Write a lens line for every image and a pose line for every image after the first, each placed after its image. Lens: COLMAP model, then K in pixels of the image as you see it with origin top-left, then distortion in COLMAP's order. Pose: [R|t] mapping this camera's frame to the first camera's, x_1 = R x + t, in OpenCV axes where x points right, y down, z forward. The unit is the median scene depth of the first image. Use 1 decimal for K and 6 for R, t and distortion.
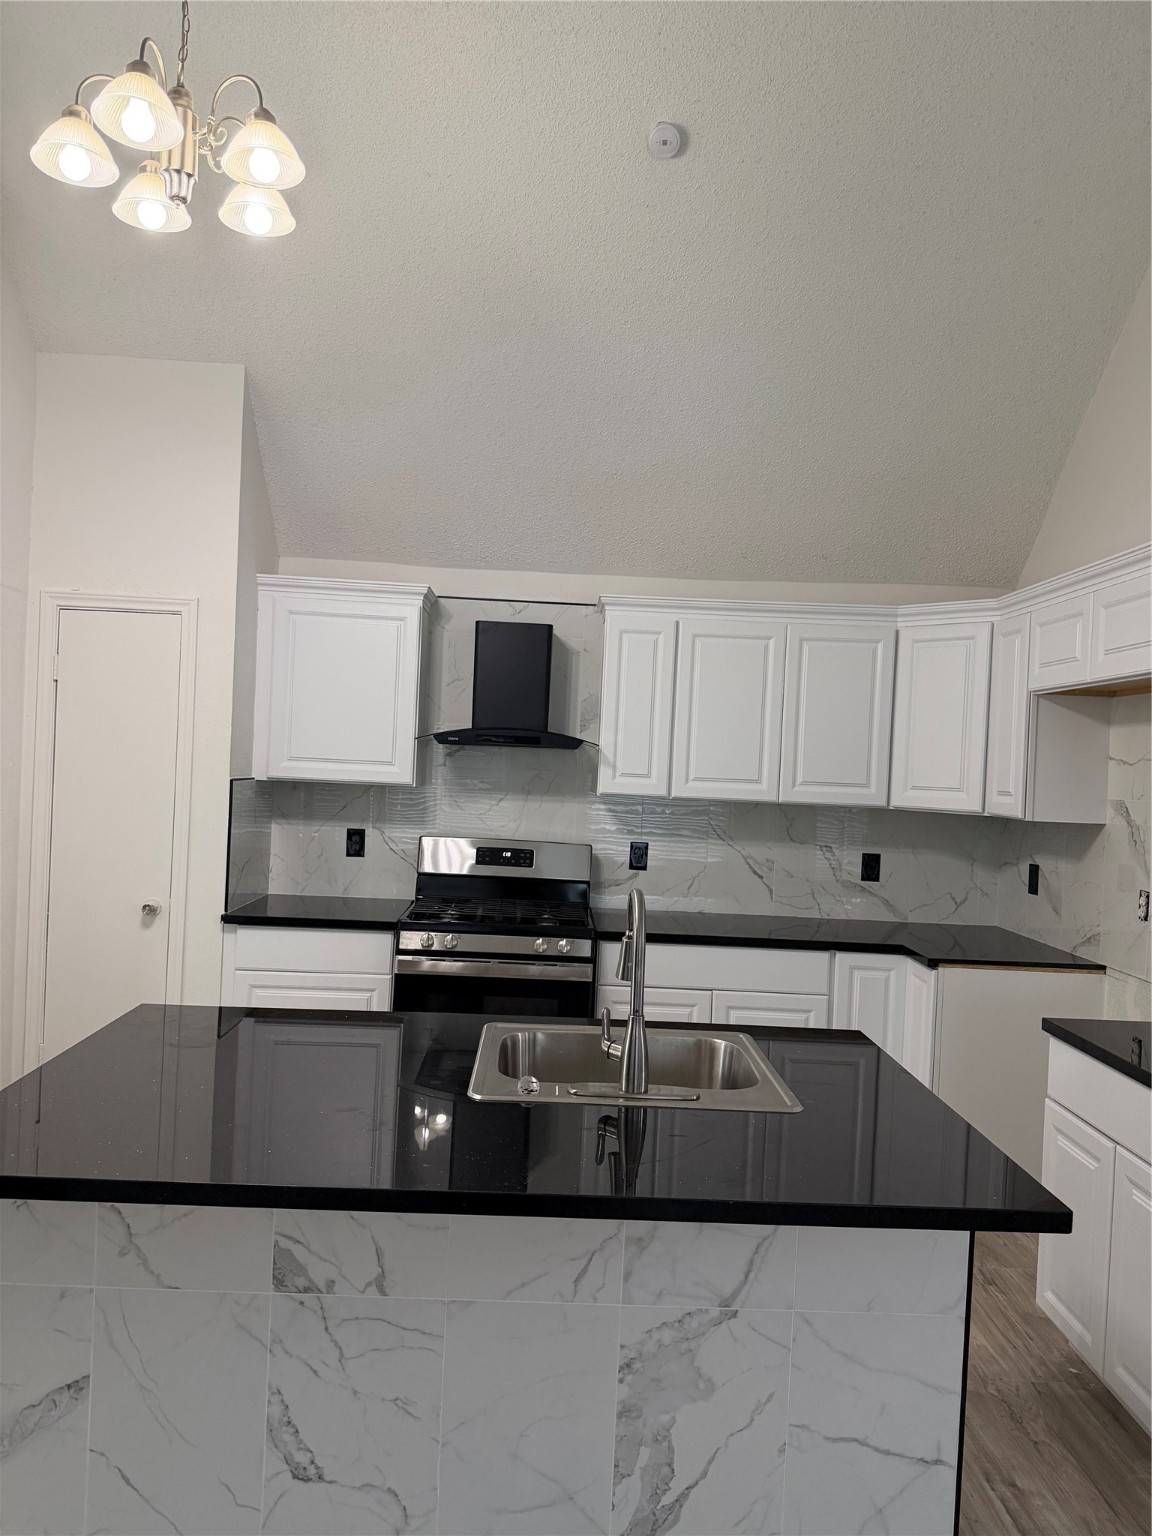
lens RADIAL K [[1122.4, 0, 583.0], [0, 1122.4, 781.6], [0, 0, 1]] dist [0.023482, -0.001296]
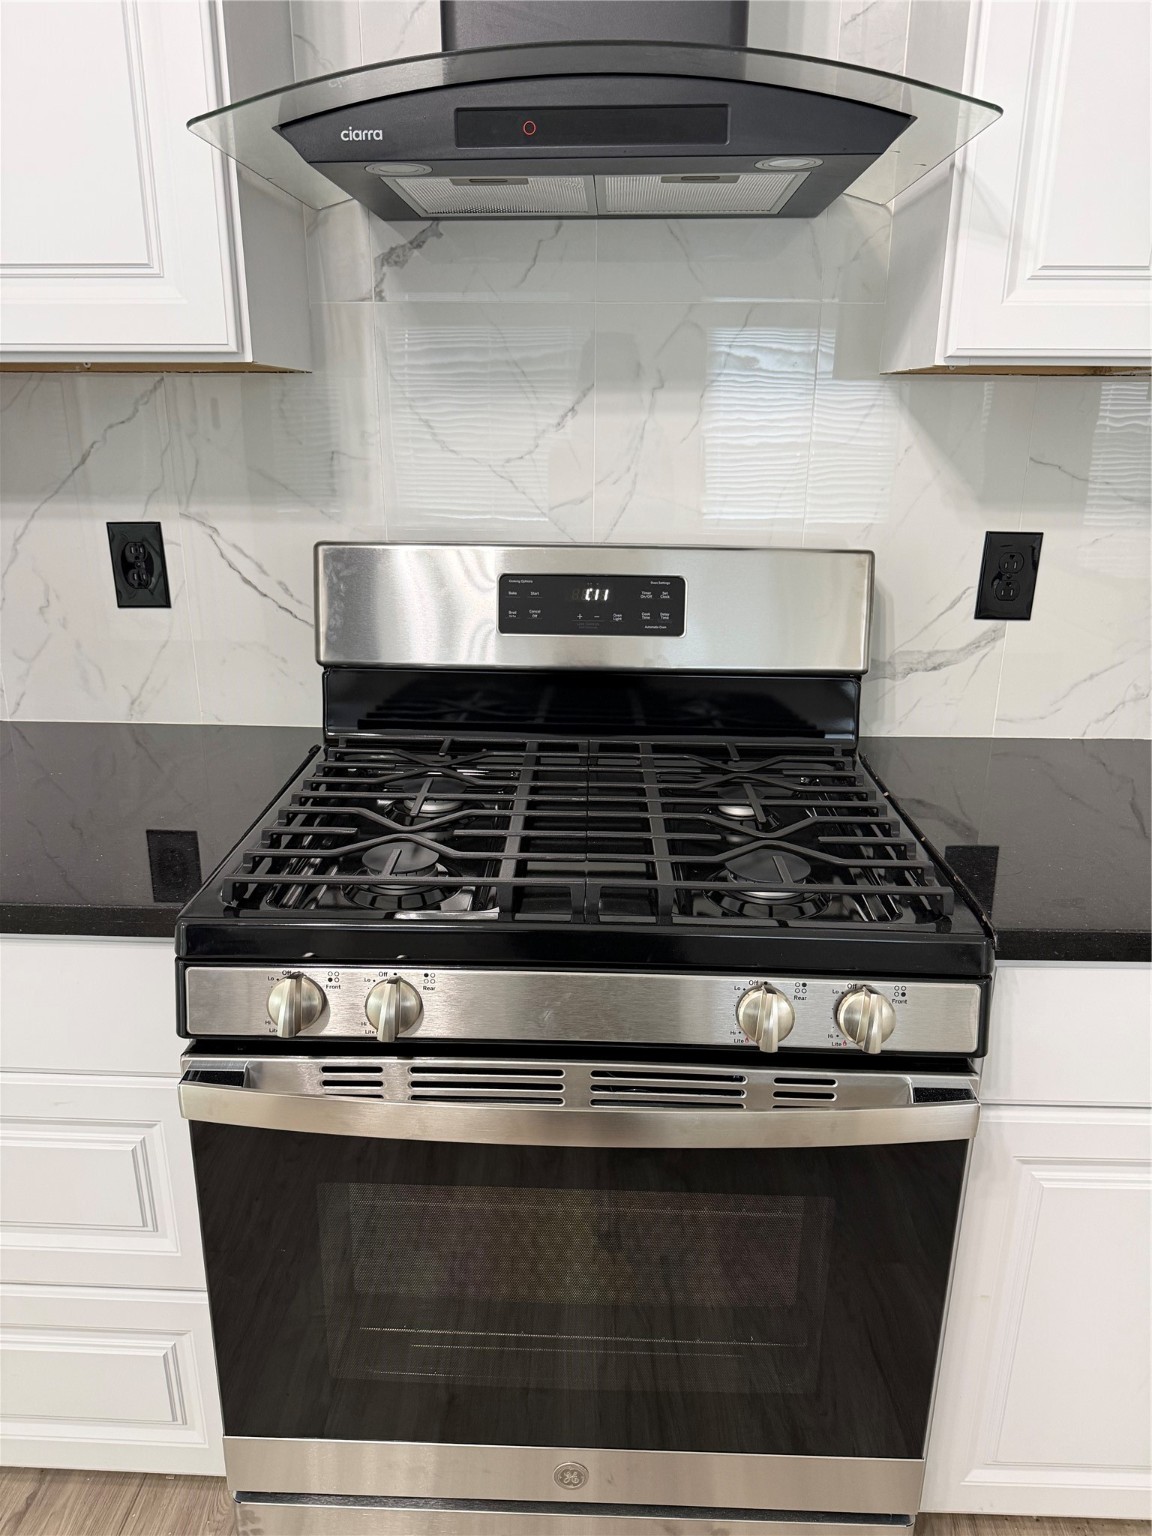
lens RADIAL K [[1135.2, 0, 572.0], [0, 1135.2, 793.6], [0, 0, 1]] dist [0.030858, 0.000096]
pose [[0.996963, -0.019832, -0.075310, -0.052077], [0.042028, 0.951135, 0.305901, 0.021280], [0.065564, -0.308138, 0.949080, 0.684698]]
